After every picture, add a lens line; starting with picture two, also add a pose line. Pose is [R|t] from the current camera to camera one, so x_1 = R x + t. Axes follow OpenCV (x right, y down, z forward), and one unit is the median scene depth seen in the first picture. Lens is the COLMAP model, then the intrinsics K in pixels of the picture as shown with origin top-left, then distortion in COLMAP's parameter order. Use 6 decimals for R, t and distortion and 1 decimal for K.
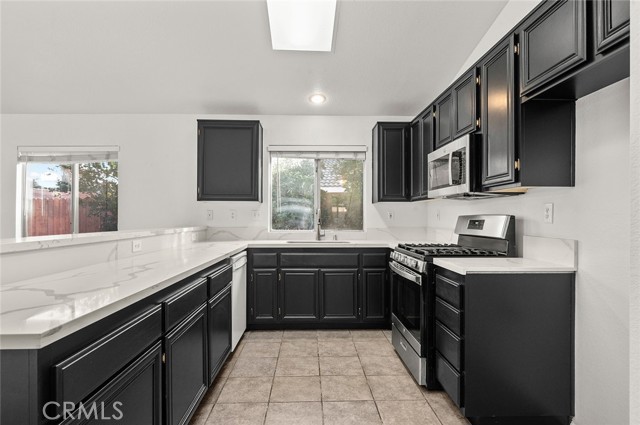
lens RADIAL K [[329.6, 0, 314.6], [0, 329.6, 213.9], [0, 0, 1]] dist [-0.001499, -0.002243]
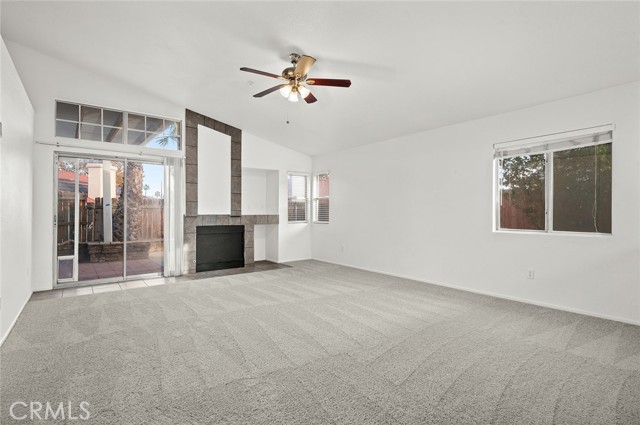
lens RADIAL K [[316.3, 0, 326.0], [0, 316.3, 210.1], [0, 0, 1]] dist [0.003414, 0.001491]
pose [[0.582841, 0.001340, -0.812585, -0.421847], [0.004179, 0.999980, 0.004646, 0.014215], [0.812576, -0.006104, 0.582824, -0.111948]]
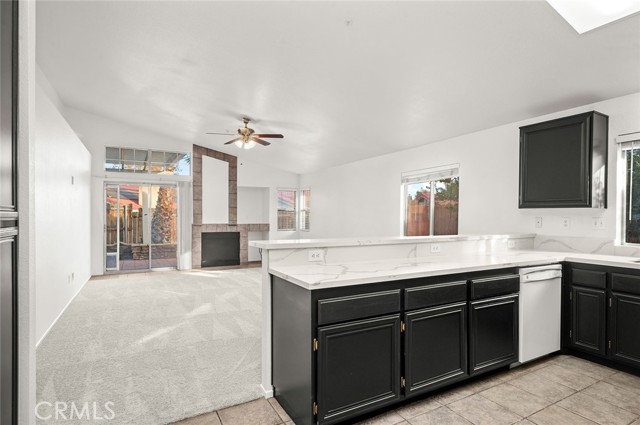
lens RADIAL K [[329.6, 0, 319.3], [0, 329.6, 216.8], [0, 0, 1]] dist [-0.001499, -0.002243]
pose [[0.455240, 0.007087, -0.890340, 0.283064], [0.003981, 0.999942, 0.009994, -0.028863], [0.890360, -0.008094, 0.455186, 0.002461]]
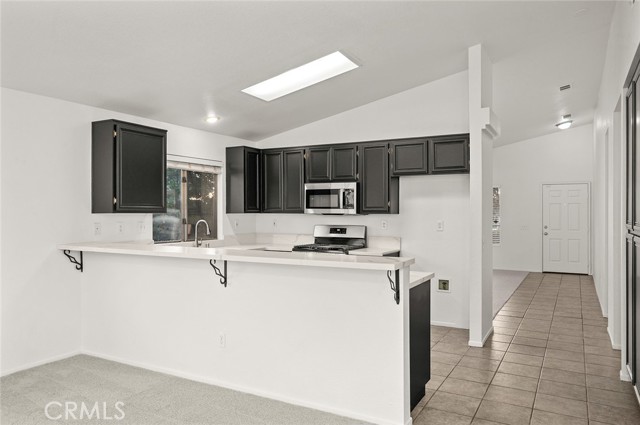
lens RADIAL K [[458.5, 0, 318.7], [0, 458.5, 209.8], [0, 0, 1]] dist [0.009546, -0.000656]
pose [[0.521524, 0.004158, 0.853227, -1.197333], [-0.008996, 0.999959, 0.000625, -0.058705], [-0.853189, -0.008002, 0.521540, -0.099550]]
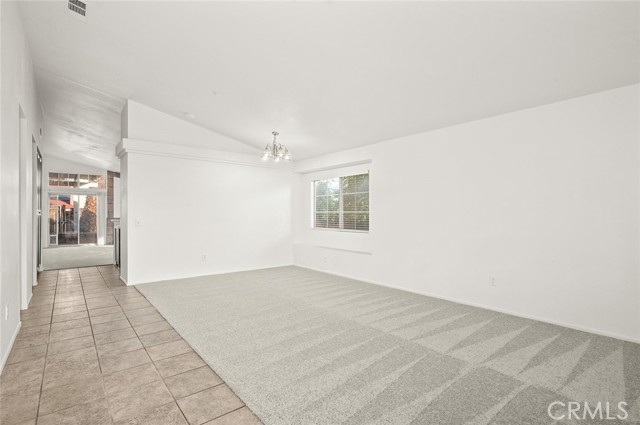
lens RADIAL K [[316.3, 0, 317.2], [0, 316.3, 218.0], [0, 0, 1]] dist [0.003414, 0.001491]
pose [[0.591453, 0.007379, -0.806306, 2.368824], [-0.001111, 0.999965, 0.008337, 0.010092], [0.806339, -0.004035, 0.591440, 0.056621]]
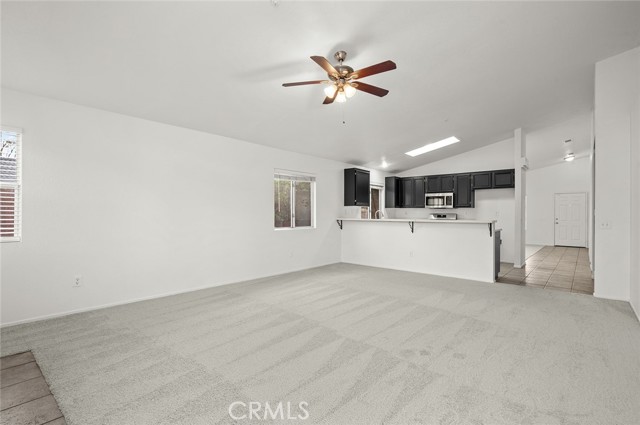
lens RADIAL K [[289.9, 0, 322.5], [0, 289.9, 214.1], [0, 0, 1]] dist [-0.001640, 0.000757]
pose [[0.698862, 0.002891, 0.715251, -2.020236], [-0.014044, 0.999855, 0.009681, -0.000836], [-0.715119, -0.016811, 0.698801, -0.192523]]
